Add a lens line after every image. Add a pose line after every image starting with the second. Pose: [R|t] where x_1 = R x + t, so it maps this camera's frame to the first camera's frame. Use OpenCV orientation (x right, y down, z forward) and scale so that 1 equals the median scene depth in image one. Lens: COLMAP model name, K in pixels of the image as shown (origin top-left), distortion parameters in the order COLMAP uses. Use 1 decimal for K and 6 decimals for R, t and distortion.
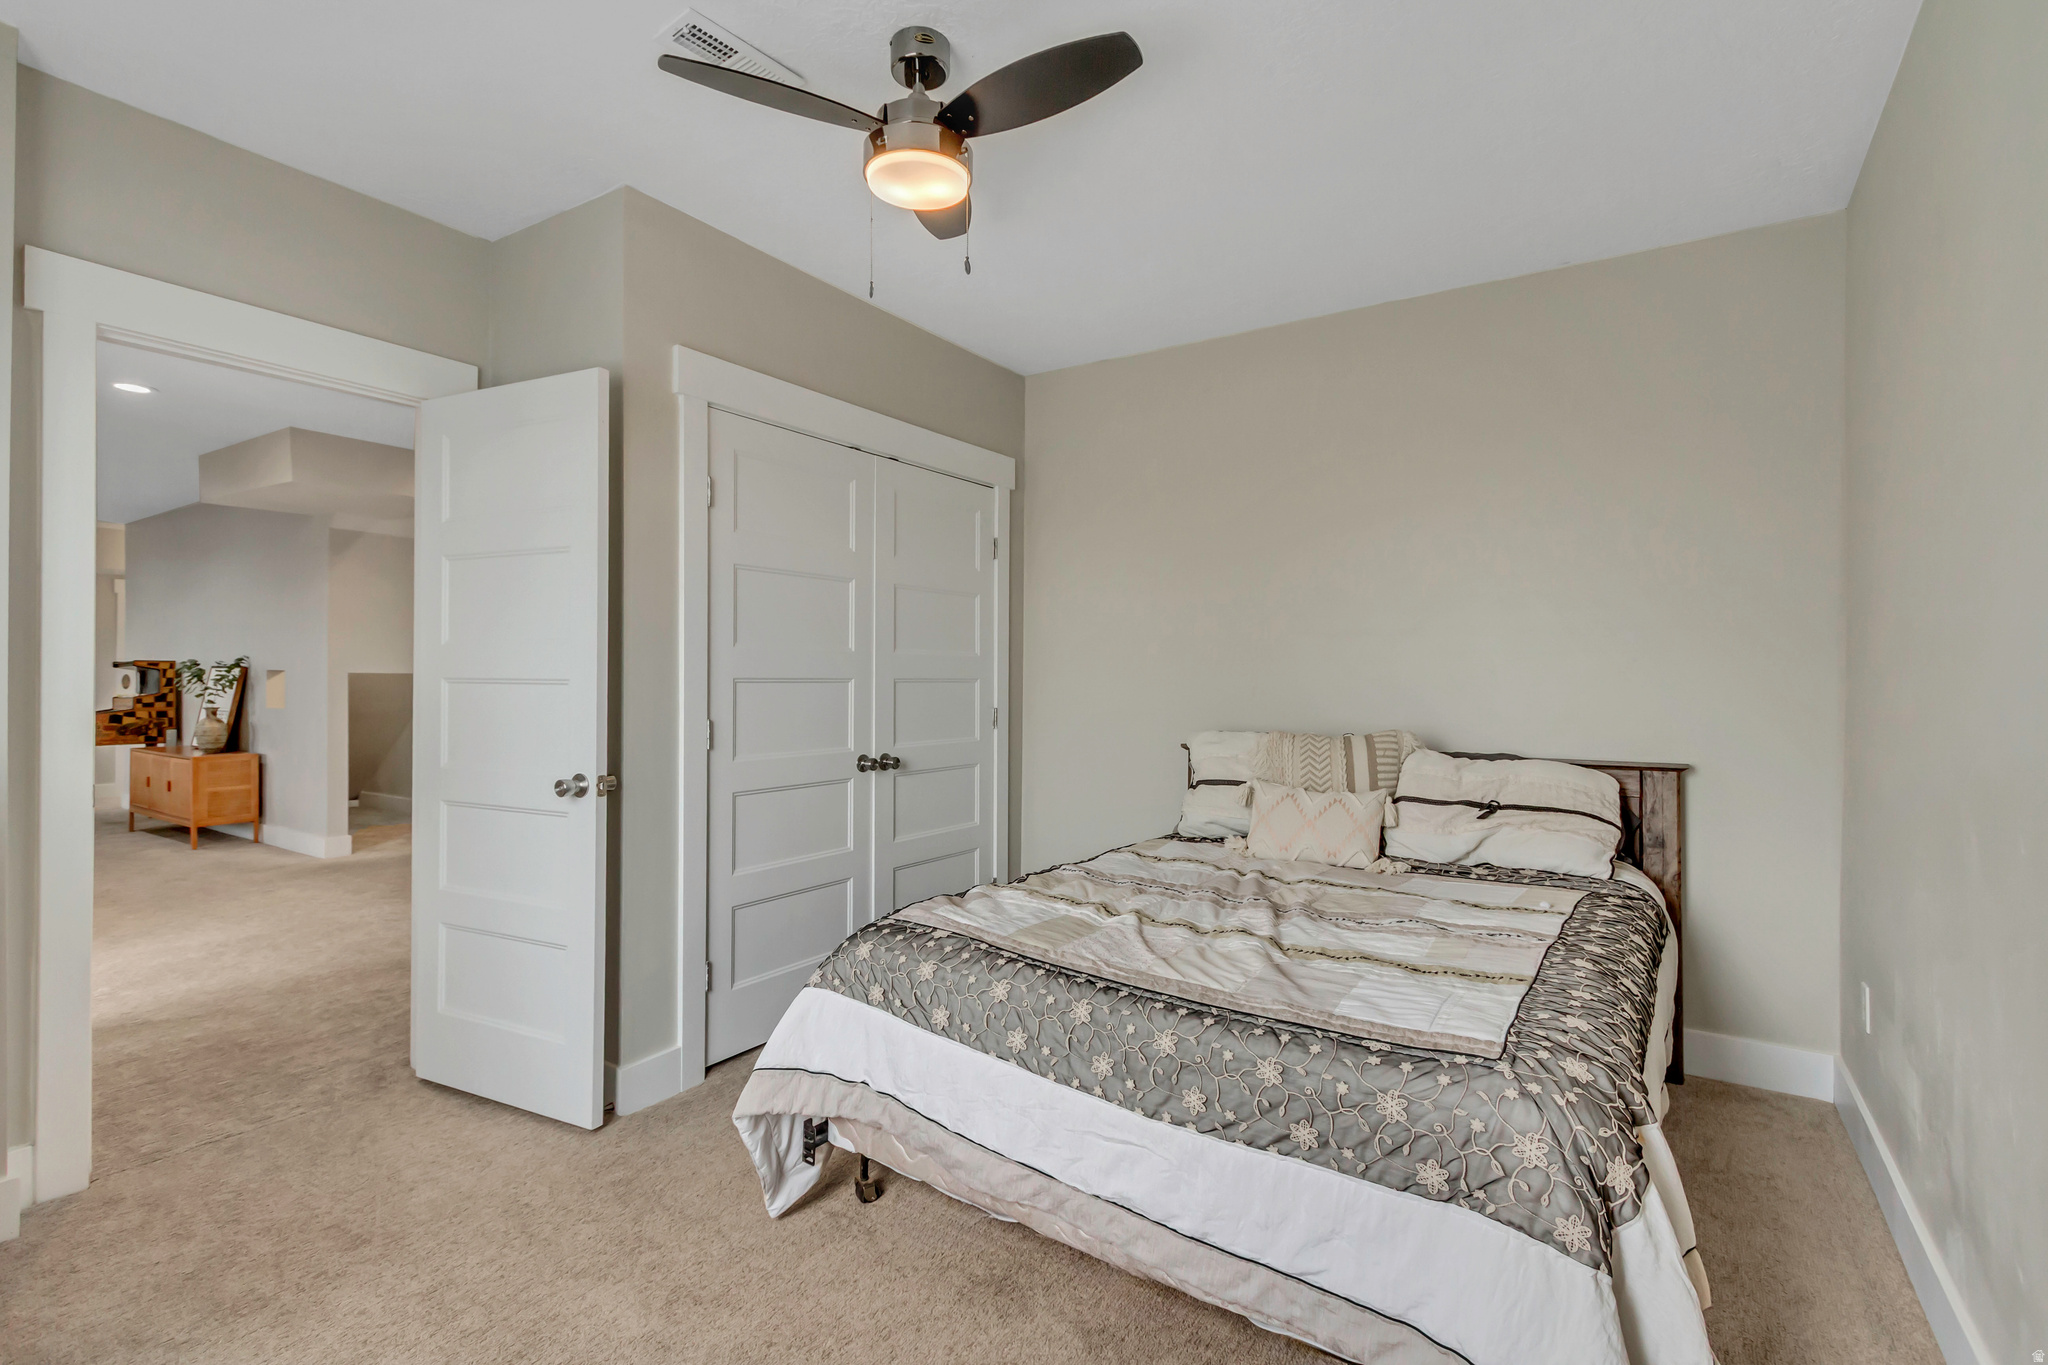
lens RADIAL K [[938.1, 0, 1013.7], [0, 938.1, 674.6], [0, 0, 1]] dist [-0.000885, -0.001606]
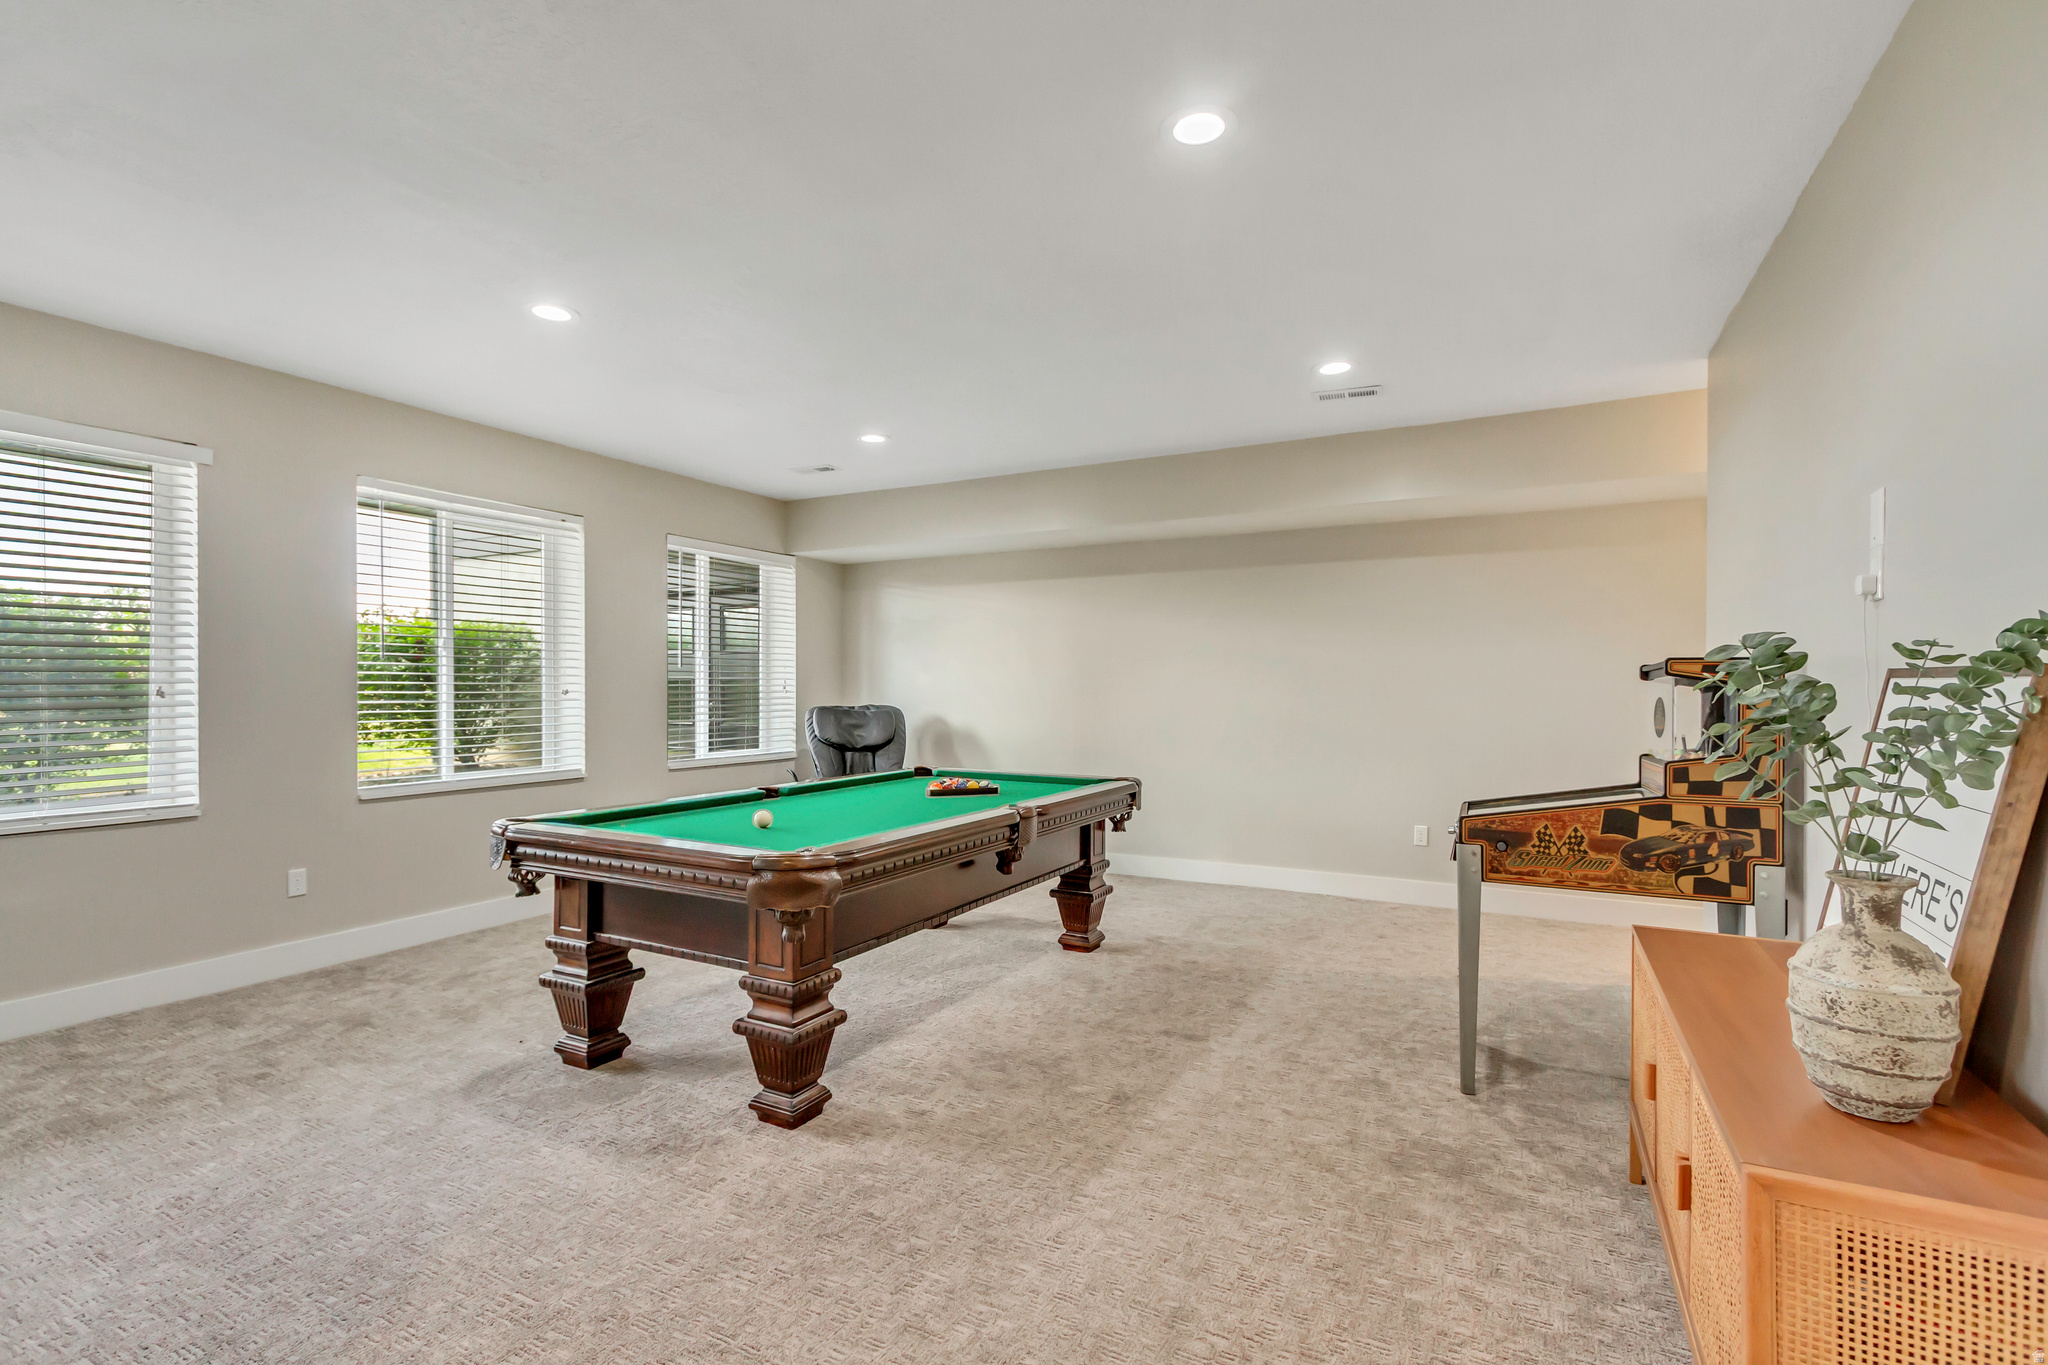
lens RADIAL K [[938.1, 0, 1019.5], [0, 938.1, 690.6], [0, 0, 1]] dist [-0.000885, -0.001606]
pose [[0.089681, 0.002027, -0.995969, -0.652374], [0.001619, 0.999996, 0.002181, -0.004683], [0.995969, -0.001808, 0.089677, 0.775150]]
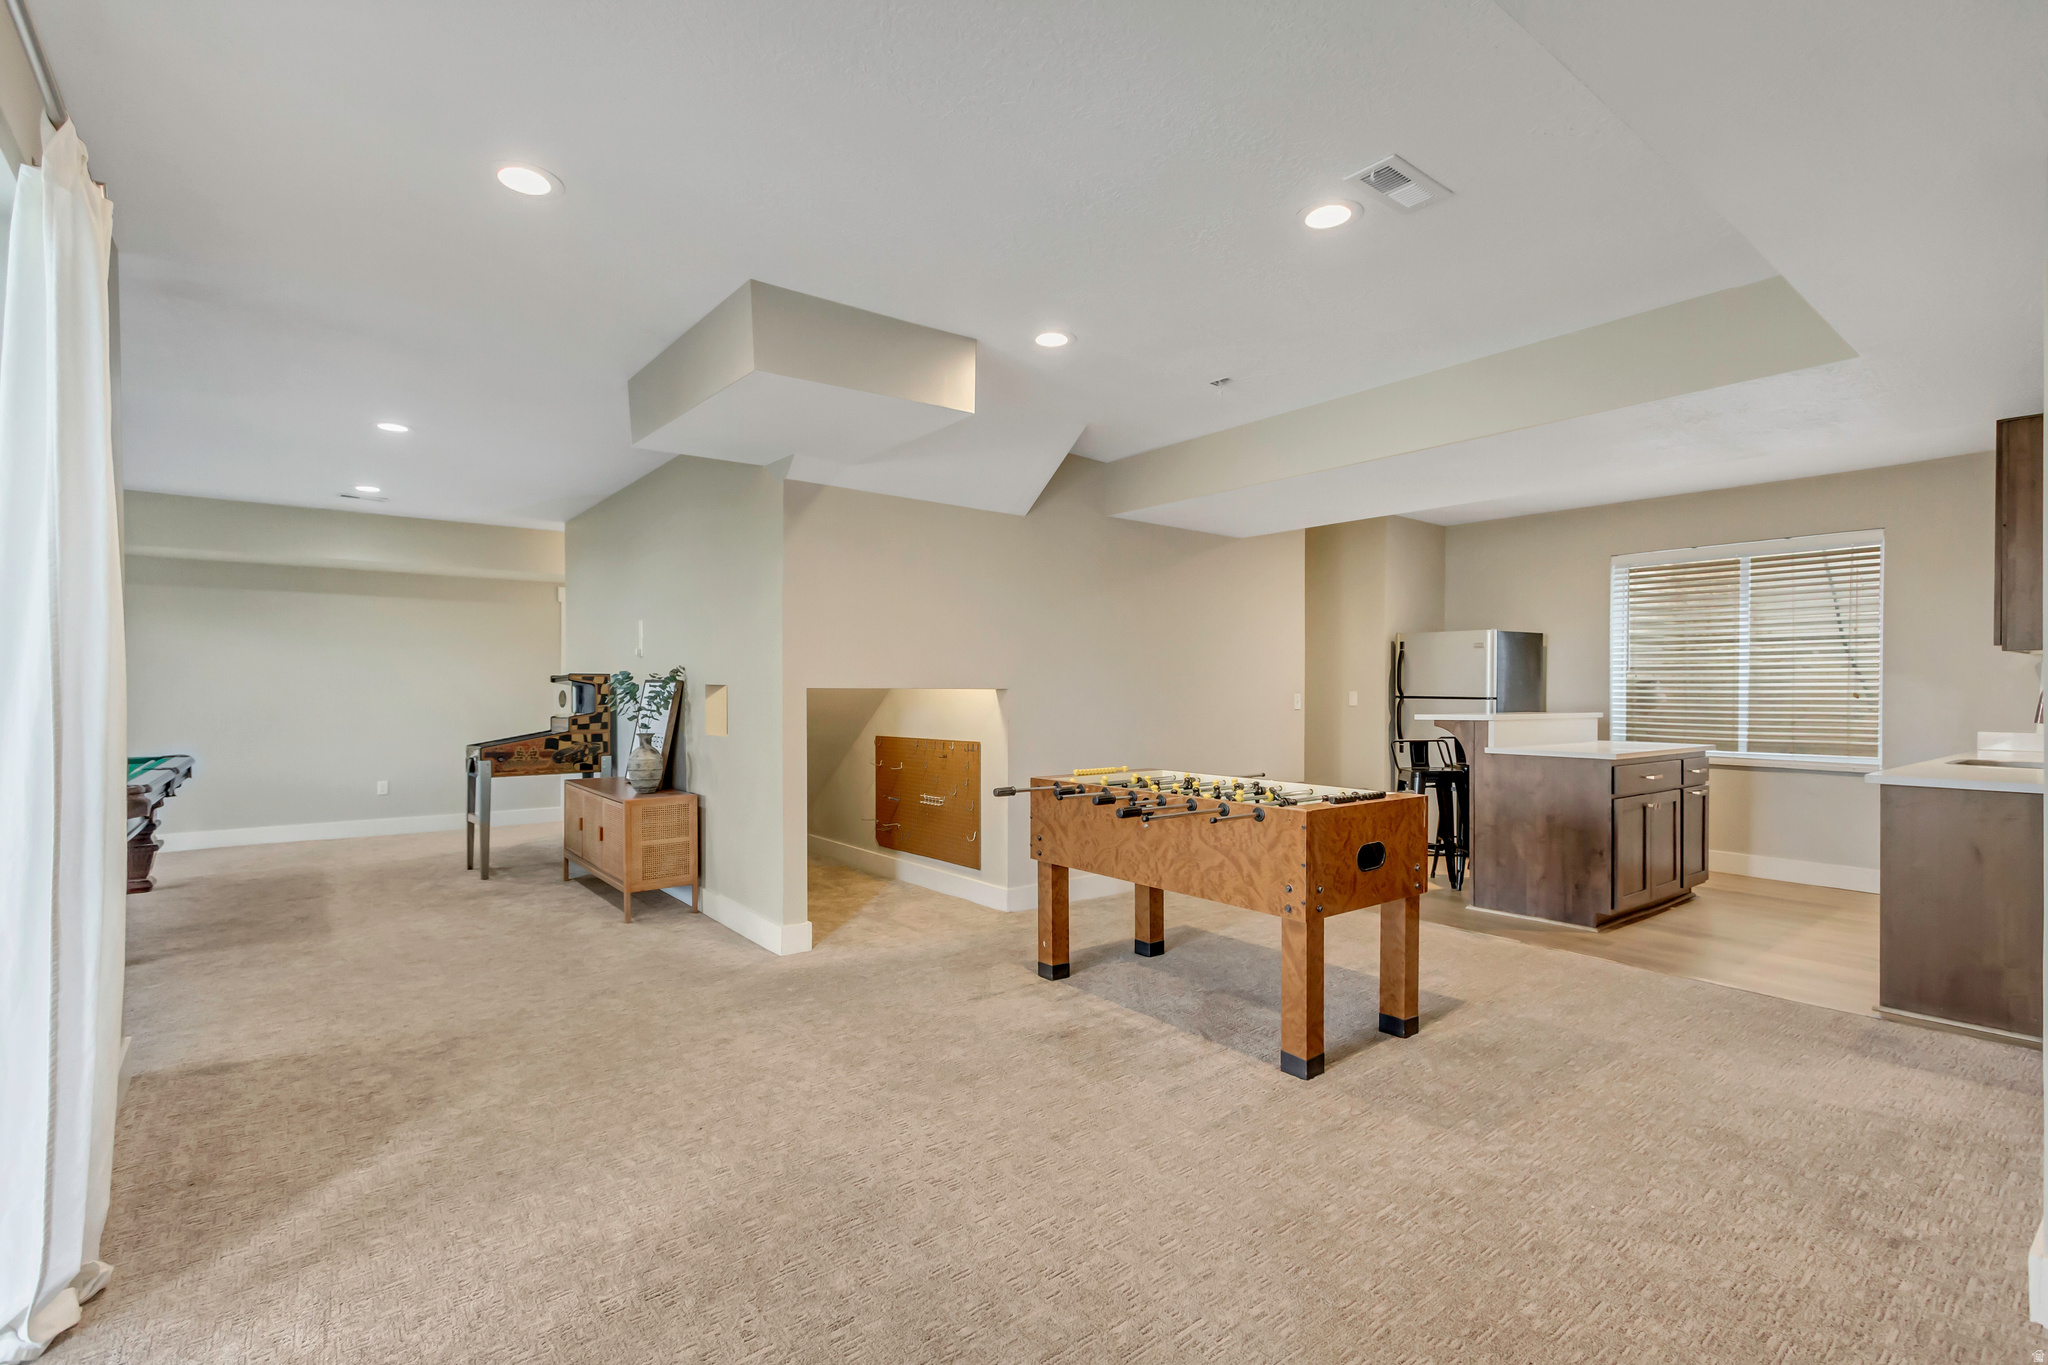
lens RADIAL K [[938.1, 0, 1029.8], [0, 938.1, 694.3], [0, 0, 1]] dist [-0.000885, -0.001606]
pose [[0.949292, 0.000297, -0.314395, -0.301038], [0.002199, 0.999969, 0.007585, -0.002393], [0.314387, -0.007892, 0.949262, 0.352222]]
